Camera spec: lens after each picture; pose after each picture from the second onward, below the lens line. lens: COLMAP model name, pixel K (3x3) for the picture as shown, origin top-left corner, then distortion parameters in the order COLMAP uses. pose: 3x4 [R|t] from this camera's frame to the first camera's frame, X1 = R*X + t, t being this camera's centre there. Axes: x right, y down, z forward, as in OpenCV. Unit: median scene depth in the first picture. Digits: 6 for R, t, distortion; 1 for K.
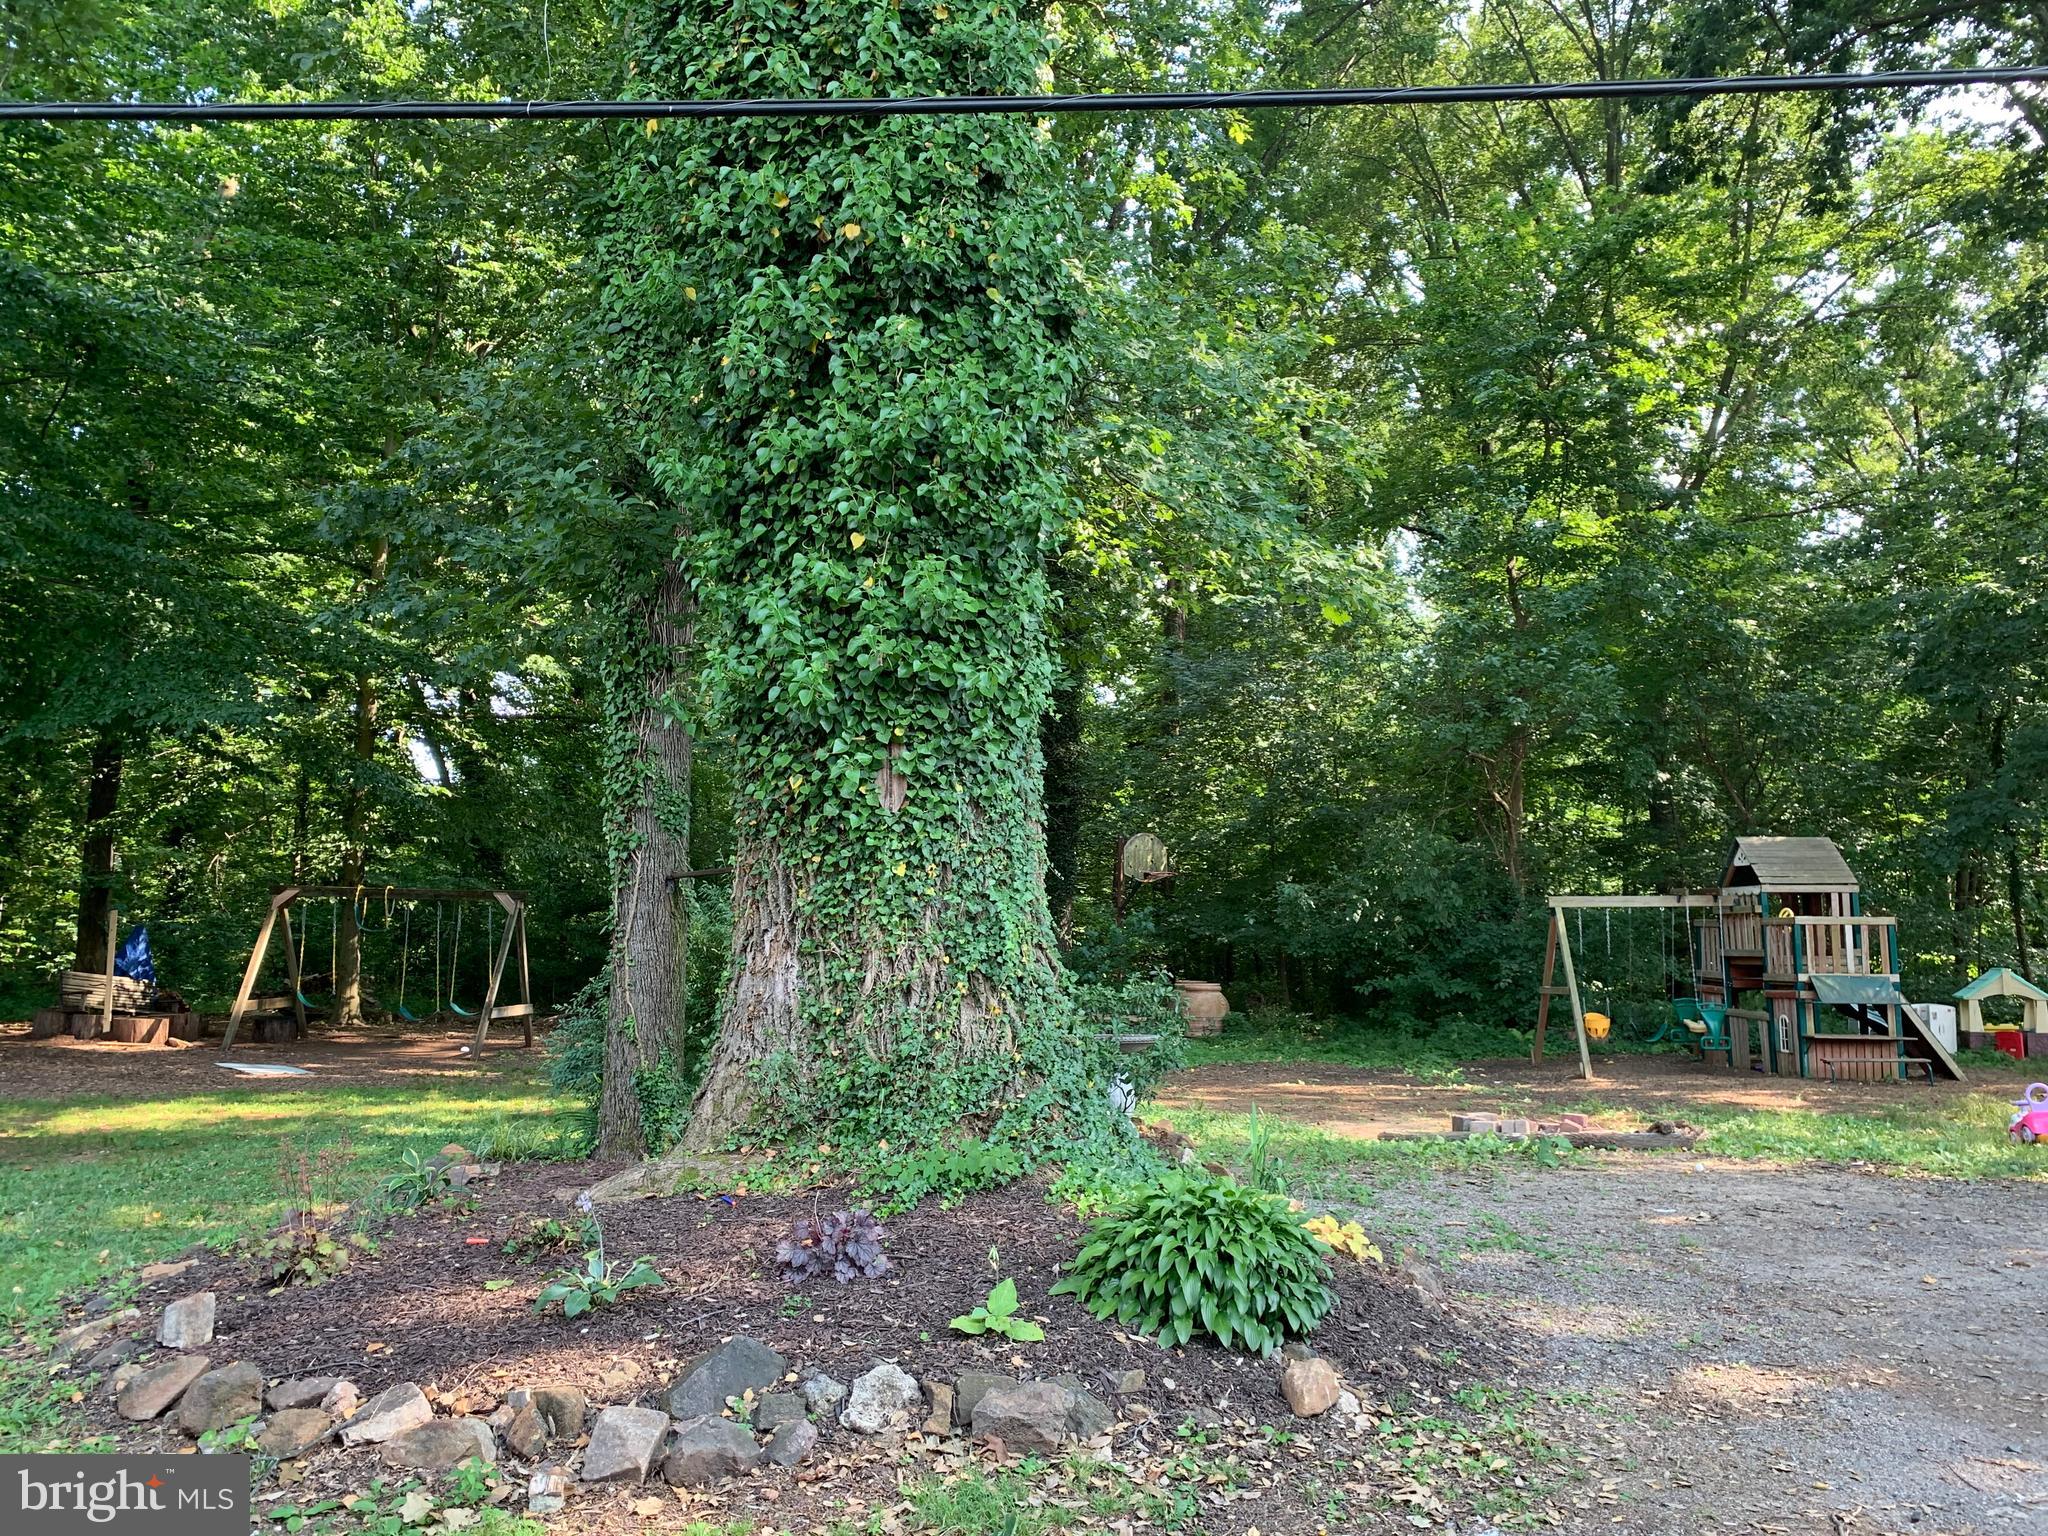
lens RADIAL K [[1595.5, 0, 1032.0], [0, 1595.5, 776.1], [0, 0, 1]] dist [0.060806, -0.068843]
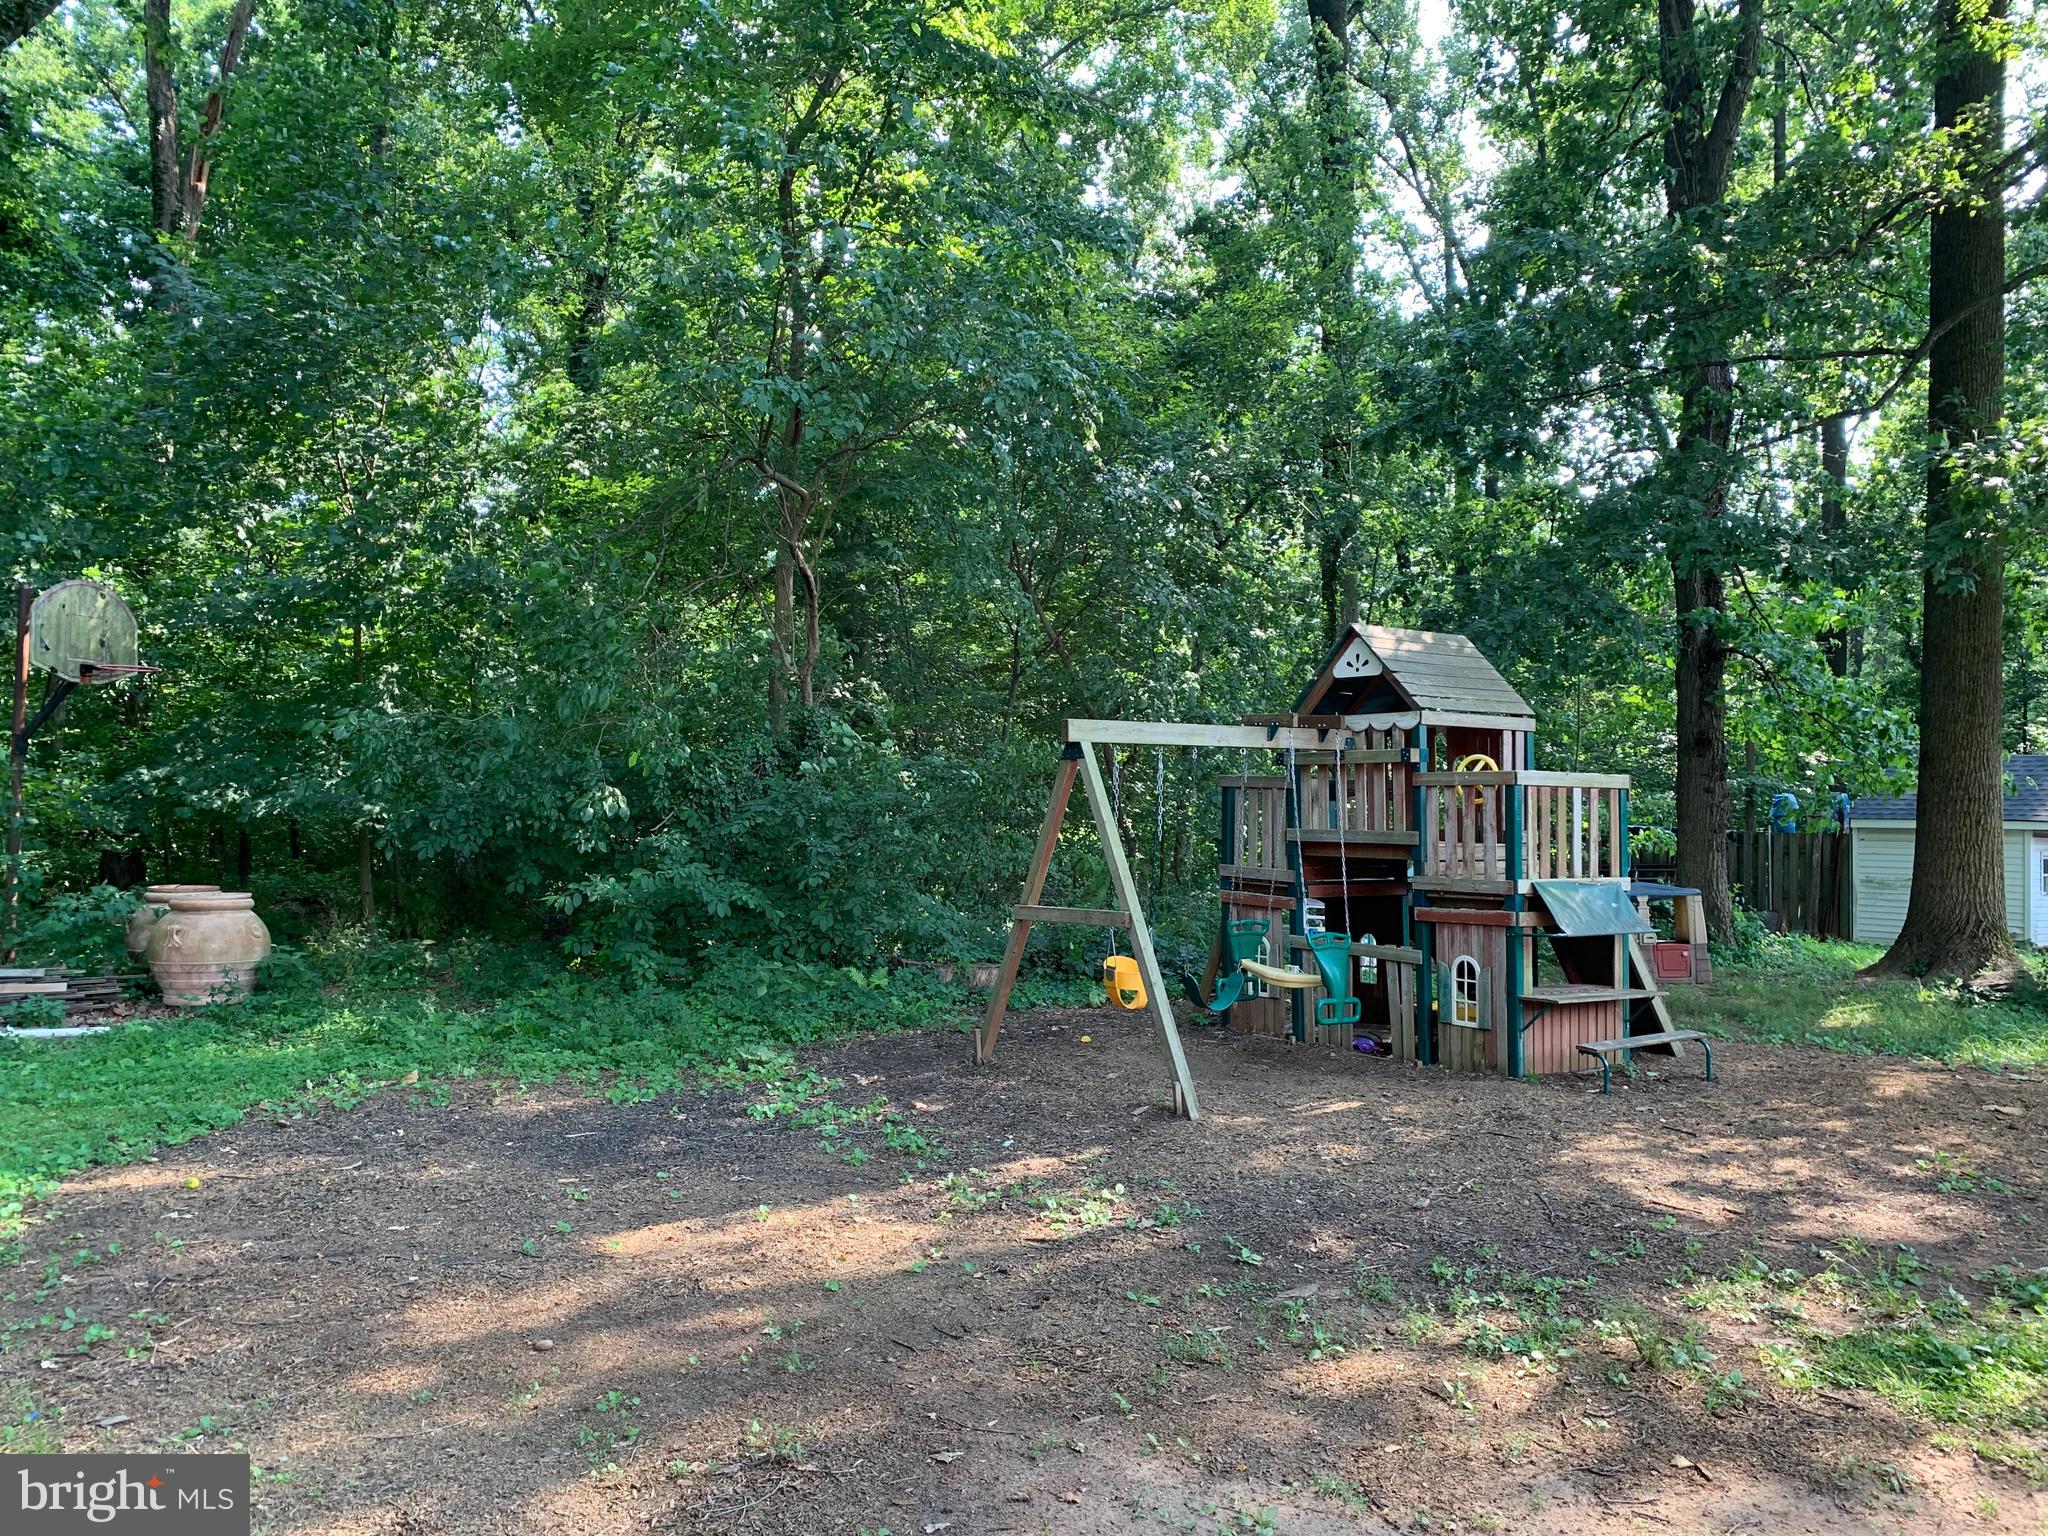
lens RADIAL K [[1595.5, 0, 1027.8], [0, 1595.5, 767.0], [0, 0, 1]] dist [0.060806, -0.068843]
pose [[0.832379, 0.021970, 0.553771, 0.067533], [-0.065851, 0.996056, 0.059464, 0.076386], [-0.550280, -0.085963, 0.830543, 0.762868]]
